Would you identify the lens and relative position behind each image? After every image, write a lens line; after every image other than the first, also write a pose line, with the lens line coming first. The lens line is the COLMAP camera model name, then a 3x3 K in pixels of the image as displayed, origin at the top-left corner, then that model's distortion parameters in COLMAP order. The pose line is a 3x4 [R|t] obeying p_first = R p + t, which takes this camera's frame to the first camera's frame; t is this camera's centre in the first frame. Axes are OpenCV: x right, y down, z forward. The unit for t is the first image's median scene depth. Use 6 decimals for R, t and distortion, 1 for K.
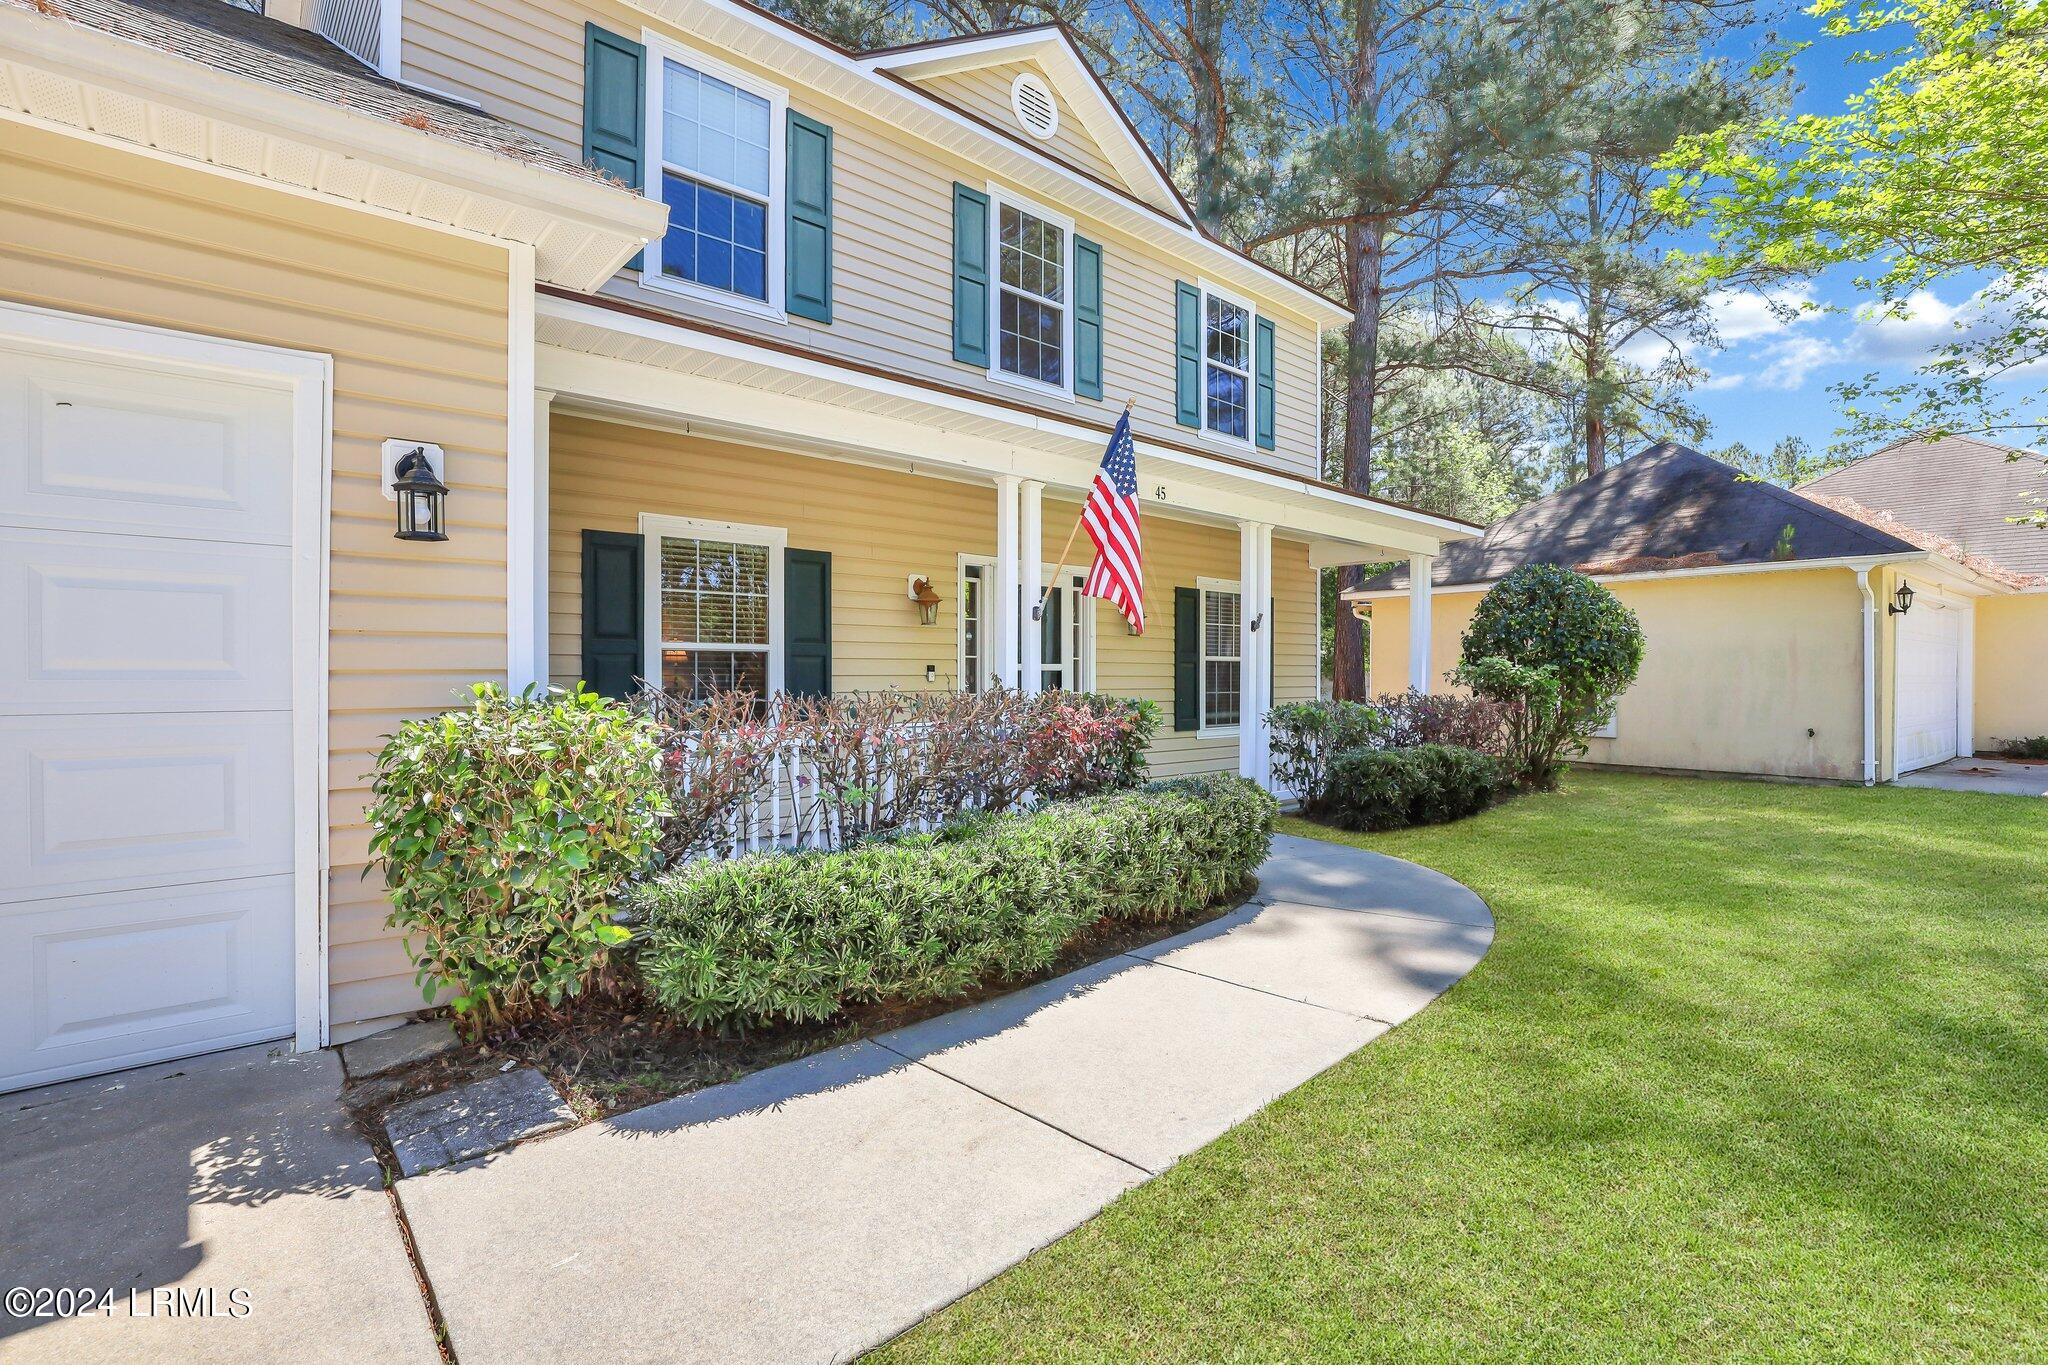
lens RADIAL K [[949.2, 0, 1045.1], [0, 949.2, 679.7], [0, 0, 1]] dist [-0.029933, 0.002980]
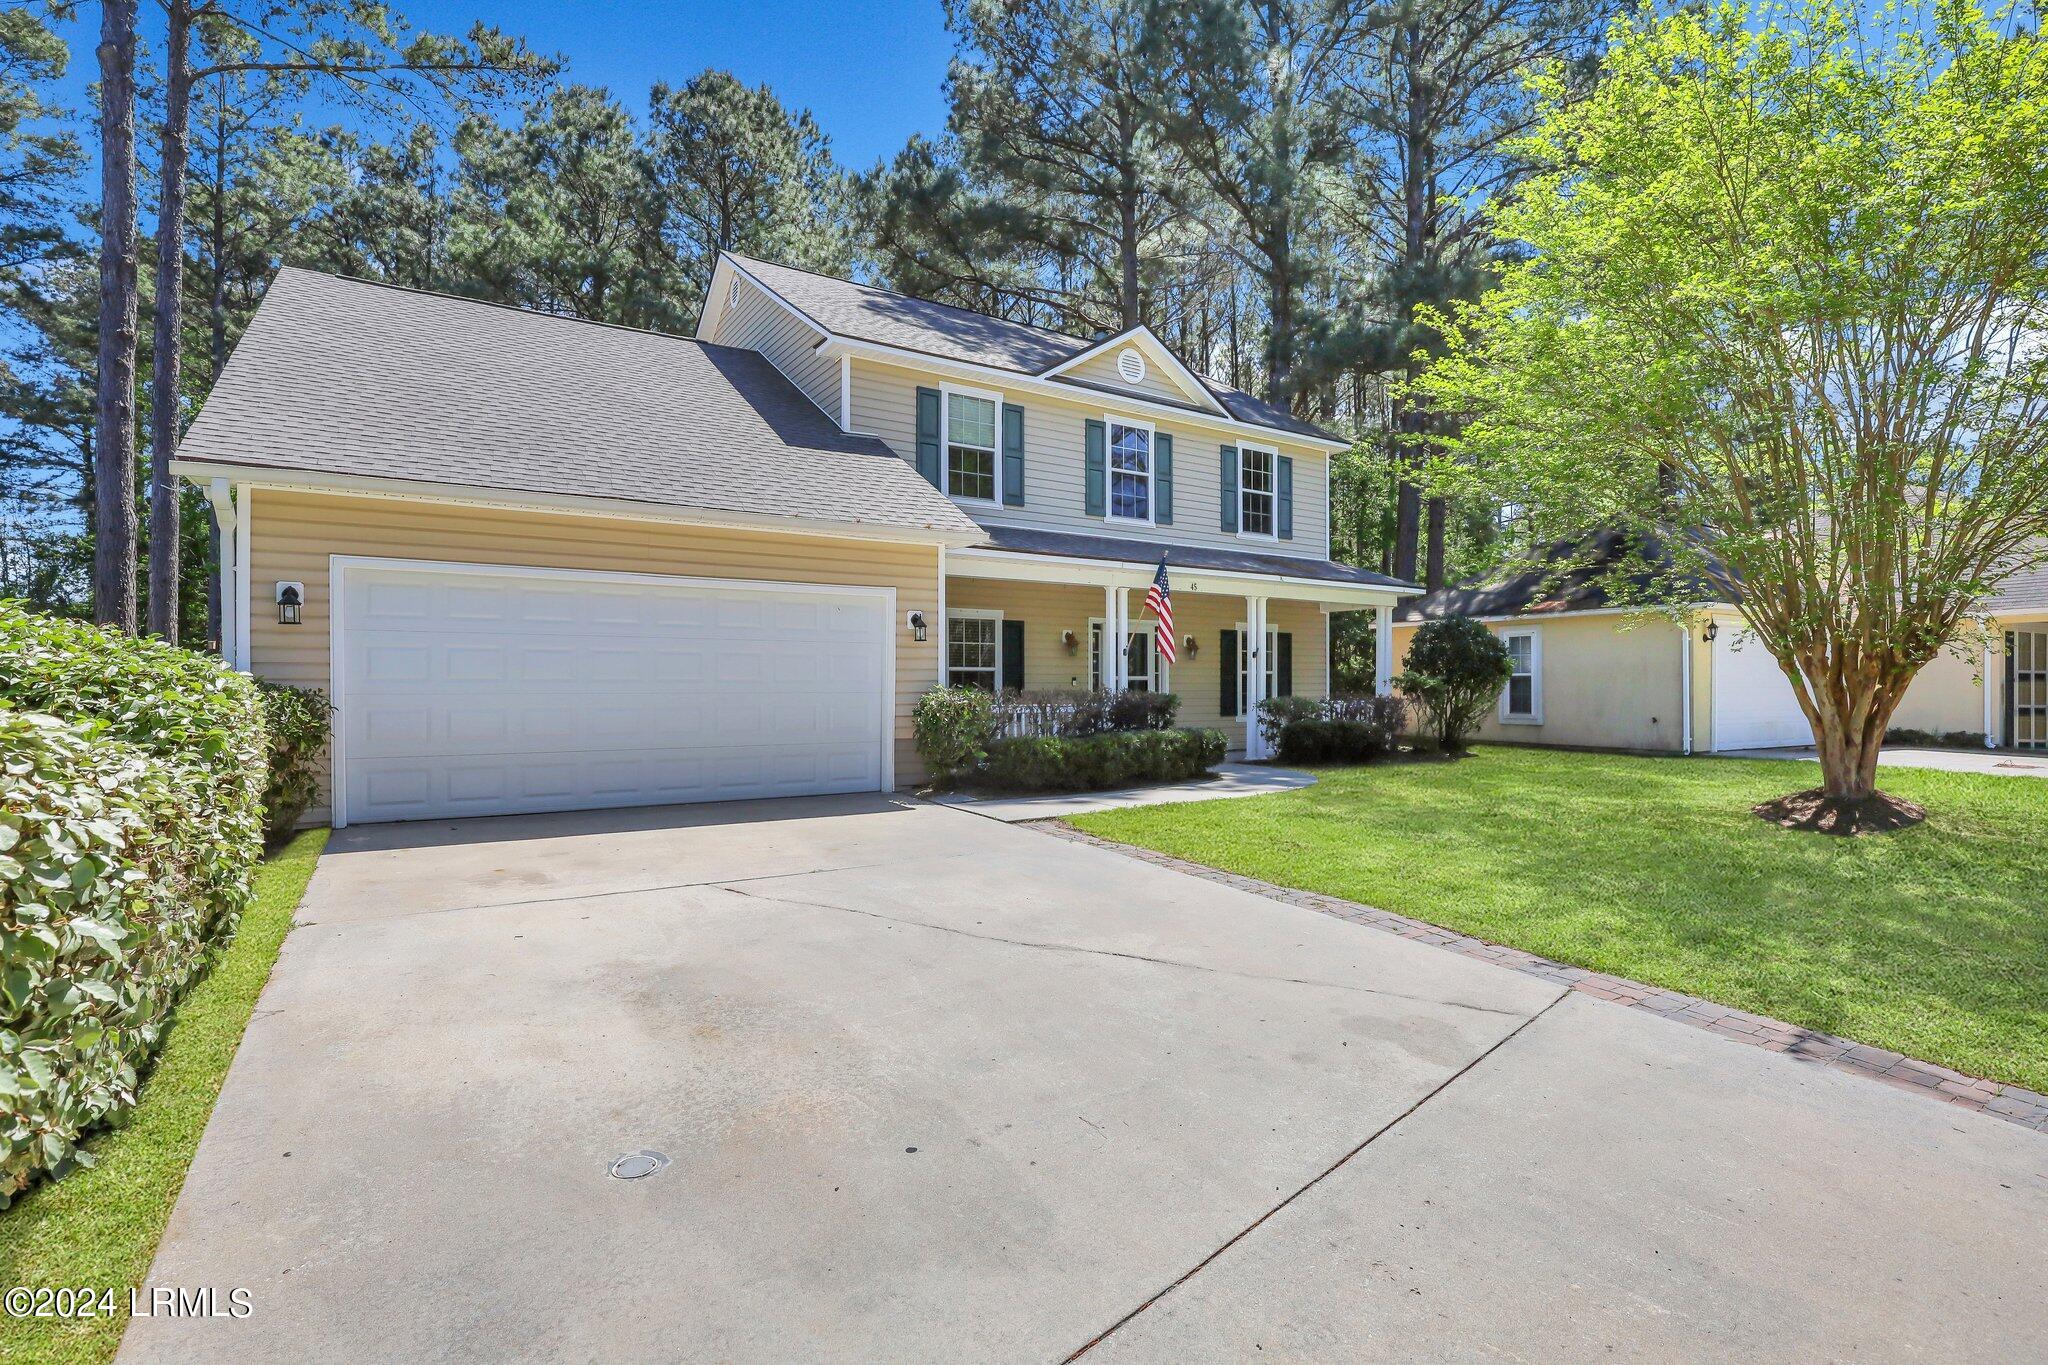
lens RADIAL K [[949.2, 0, 1033.1], [0, 949.2, 684.0], [0, 0, 1]] dist [-0.029933, 0.002980]
pose [[0.985687, -0.000689, -0.168584, 0.116341], [-0.000105, 0.999989, -0.004700, 0.007486], [0.168585, 0.004651, 0.985676, -0.869532]]
